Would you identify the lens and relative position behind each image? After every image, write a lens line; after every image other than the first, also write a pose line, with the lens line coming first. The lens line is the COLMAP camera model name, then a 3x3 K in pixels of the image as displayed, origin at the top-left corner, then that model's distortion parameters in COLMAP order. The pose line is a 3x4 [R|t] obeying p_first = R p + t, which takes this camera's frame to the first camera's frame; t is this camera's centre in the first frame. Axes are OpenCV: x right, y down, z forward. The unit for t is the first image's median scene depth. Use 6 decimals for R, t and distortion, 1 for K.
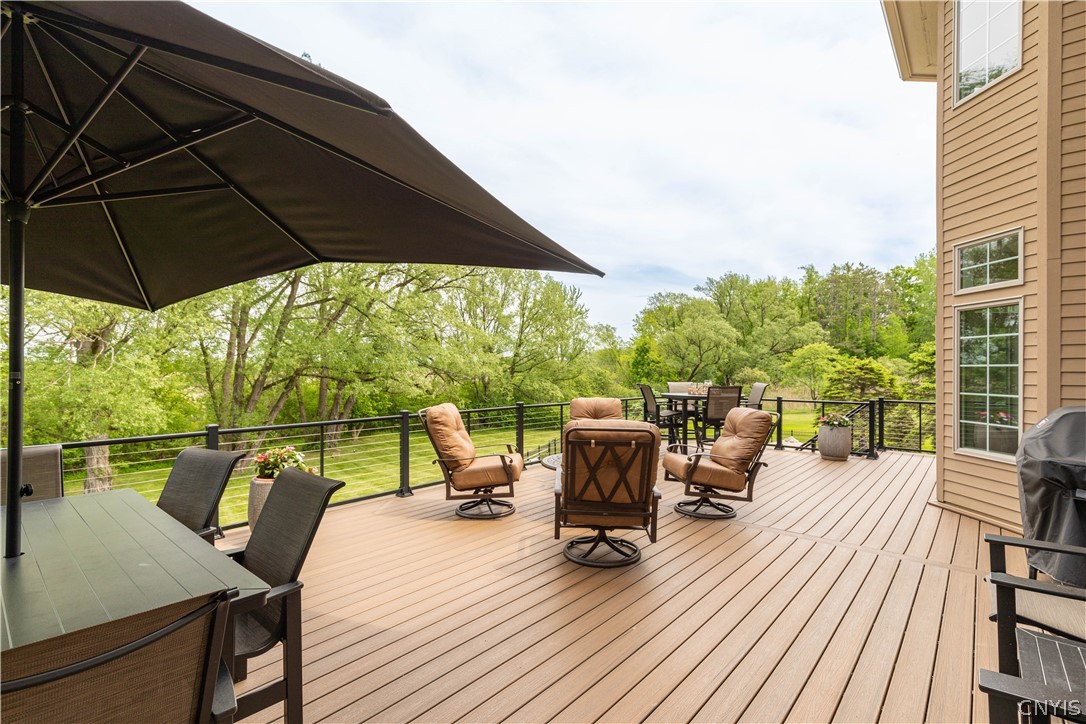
lens RADIAL K [[506.5, 0, 543.0], [0, 506.5, 362.0], [0, 0, 1]] dist [0.000064, -0.000027]
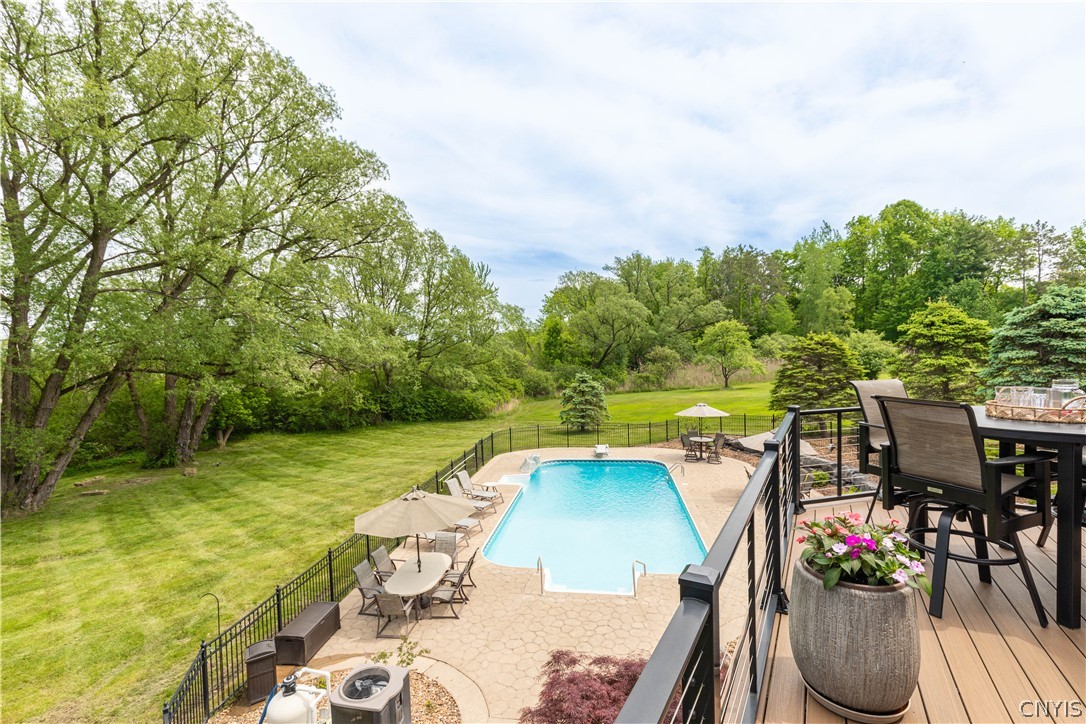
lens RADIAL K [[490.1, 0, 543.0], [0, 490.1, 362.0], [0, 0, 1]] dist [-0.003139, -0.000583]
pose [[0.979695, -0.029314, 0.198337, -0.016473], [0.022203, 0.999032, 0.037982, 0.000273], [-0.199259, -0.032807, 0.979398, 0.111350]]
